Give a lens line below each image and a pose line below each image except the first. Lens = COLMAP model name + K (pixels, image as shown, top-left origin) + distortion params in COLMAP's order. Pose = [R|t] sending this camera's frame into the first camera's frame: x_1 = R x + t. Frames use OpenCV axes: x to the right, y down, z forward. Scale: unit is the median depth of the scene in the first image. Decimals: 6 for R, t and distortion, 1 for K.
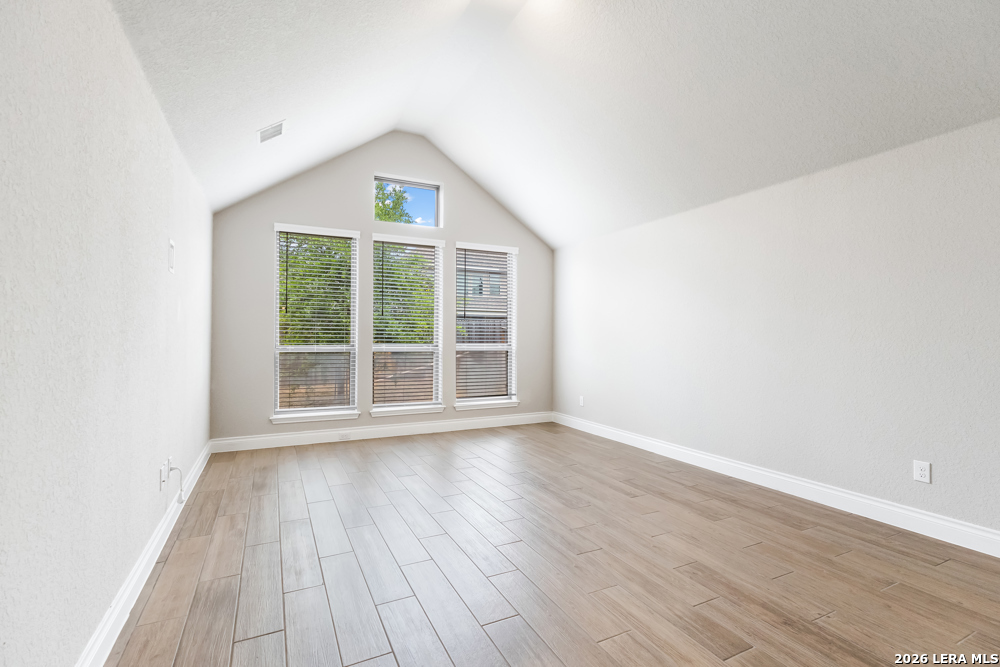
lens RADIAL K [[456.9, 0, 500.1], [0, 456.9, 335.5], [0, 0, 1]] dist [0.000484, 0.000965]
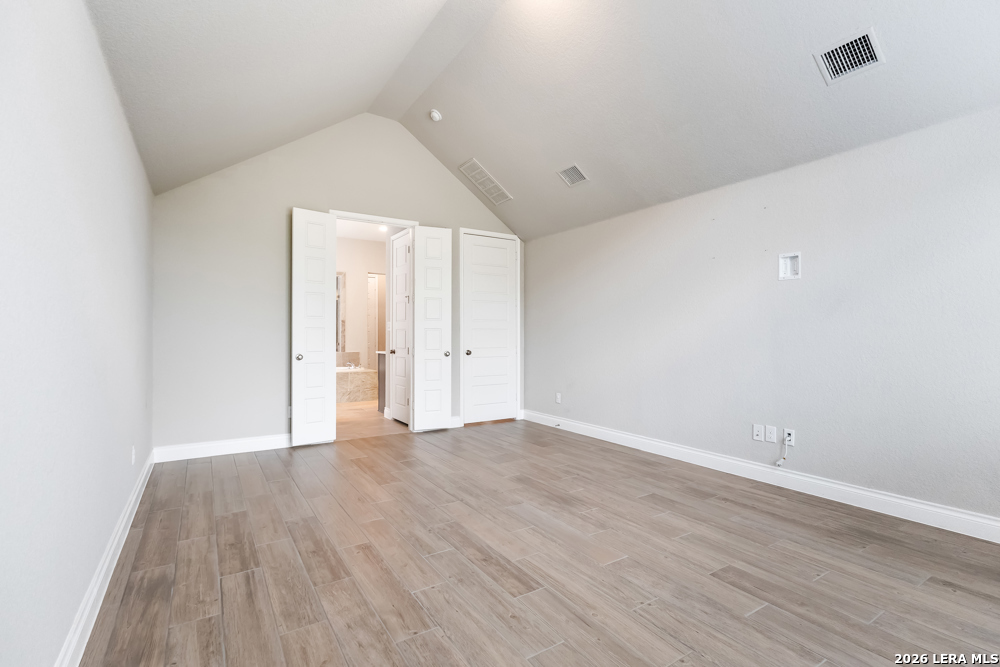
lens RADIAL K [[456.9, 0, 500.0], [0, 456.9, 334.9], [0, 0, 1]] dist [0.000484, 0.000965]
pose [[-0.993768, -0.004407, -0.111380, 0.156879], [-0.003504, 0.999959, -0.008304, 0.020737], [0.111412, -0.007862, -0.993743, 1.761039]]
